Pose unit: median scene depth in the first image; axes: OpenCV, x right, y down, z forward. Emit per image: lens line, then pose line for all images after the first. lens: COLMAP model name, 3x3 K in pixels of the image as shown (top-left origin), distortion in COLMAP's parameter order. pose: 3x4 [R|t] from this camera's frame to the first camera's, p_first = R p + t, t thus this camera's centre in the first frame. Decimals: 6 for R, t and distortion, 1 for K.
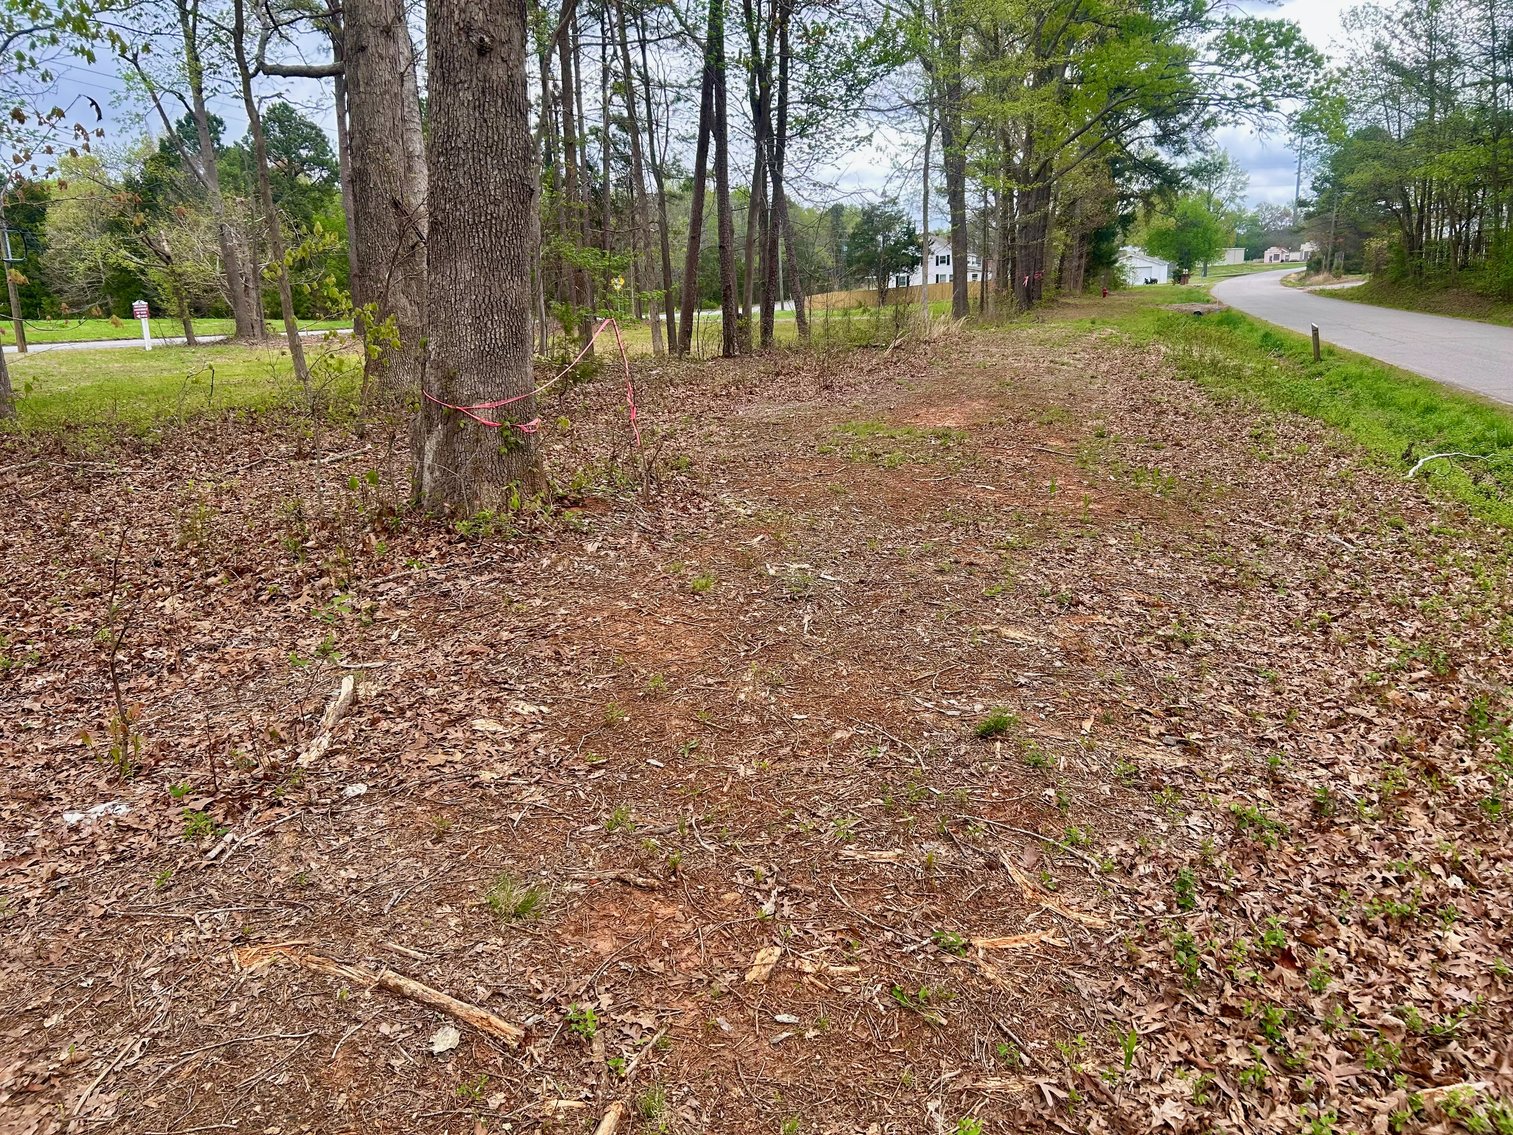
lens RADIAL K [[1048.2, 0, 753.3], [0, 1048.2, 564.0], [0, 0, 1]] dist [0.000361, -0.003352]
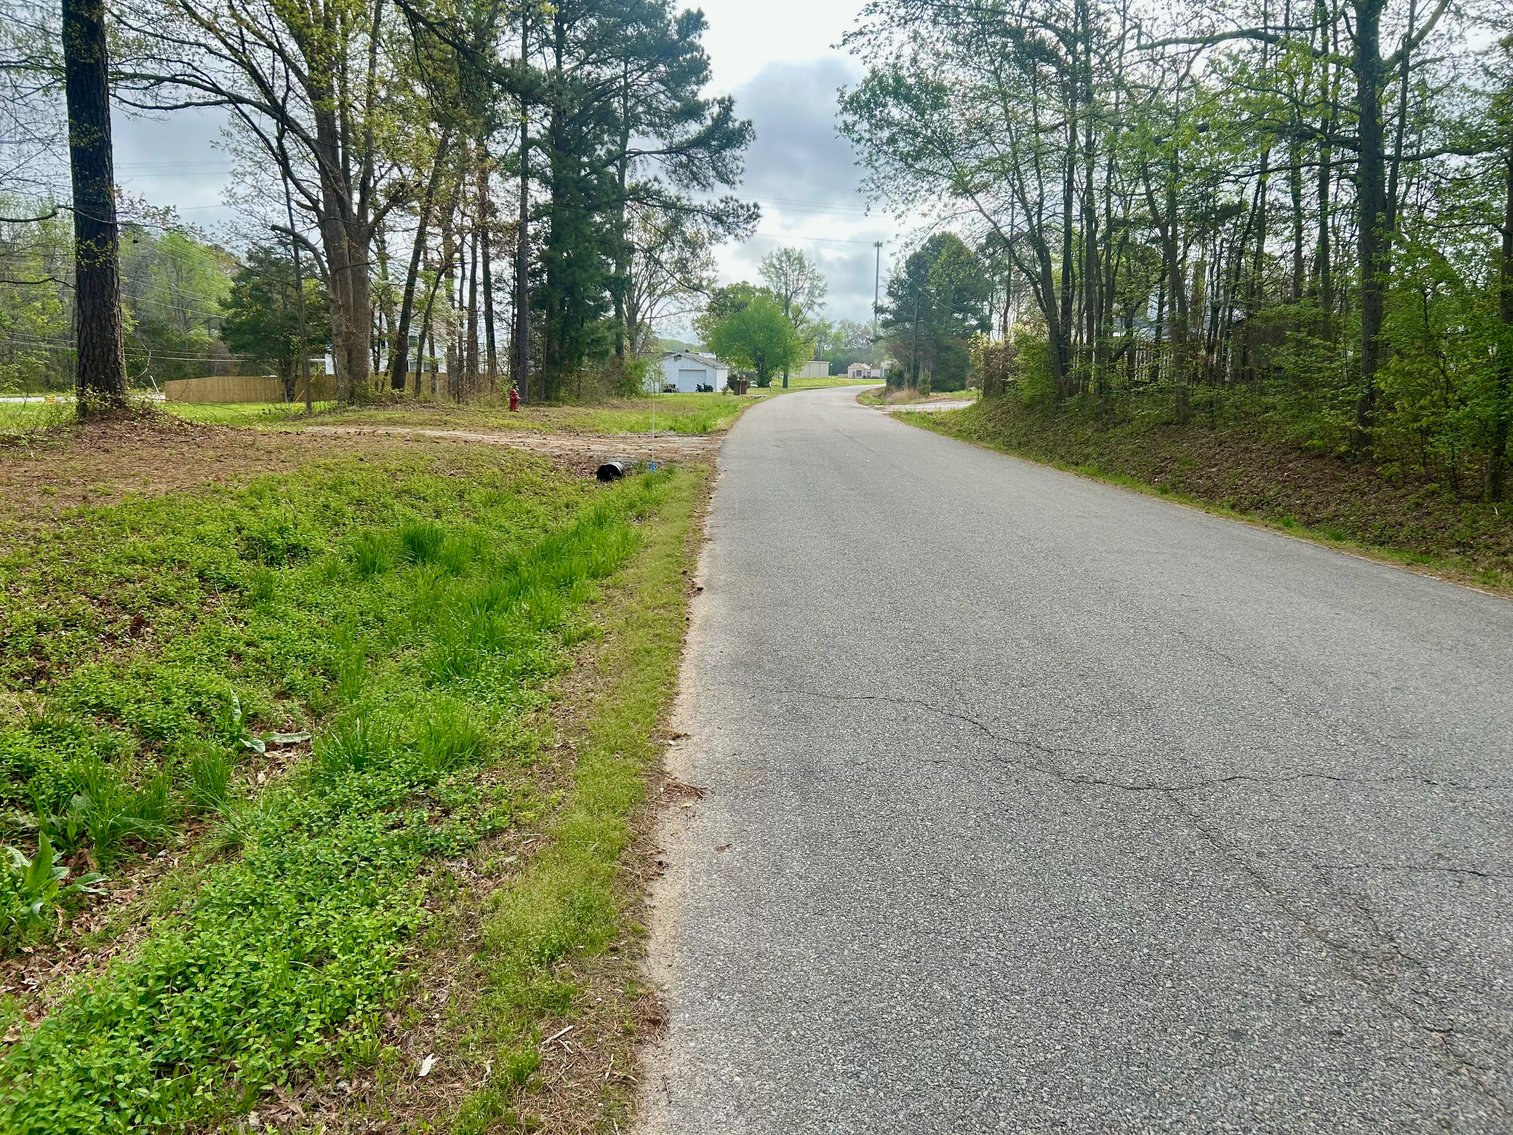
lens RADIAL K [[1048.2, 0, 753.3], [0, 1048.2, 564.0], [0, 0, 1]] dist [0.000361, -0.003352]
pose [[0.939327, 0.001363, 0.343019, 0.173240], [0.029577, 0.995946, -0.084951, -0.086924], [-0.341744, 0.089942, 0.935479, 0.326797]]
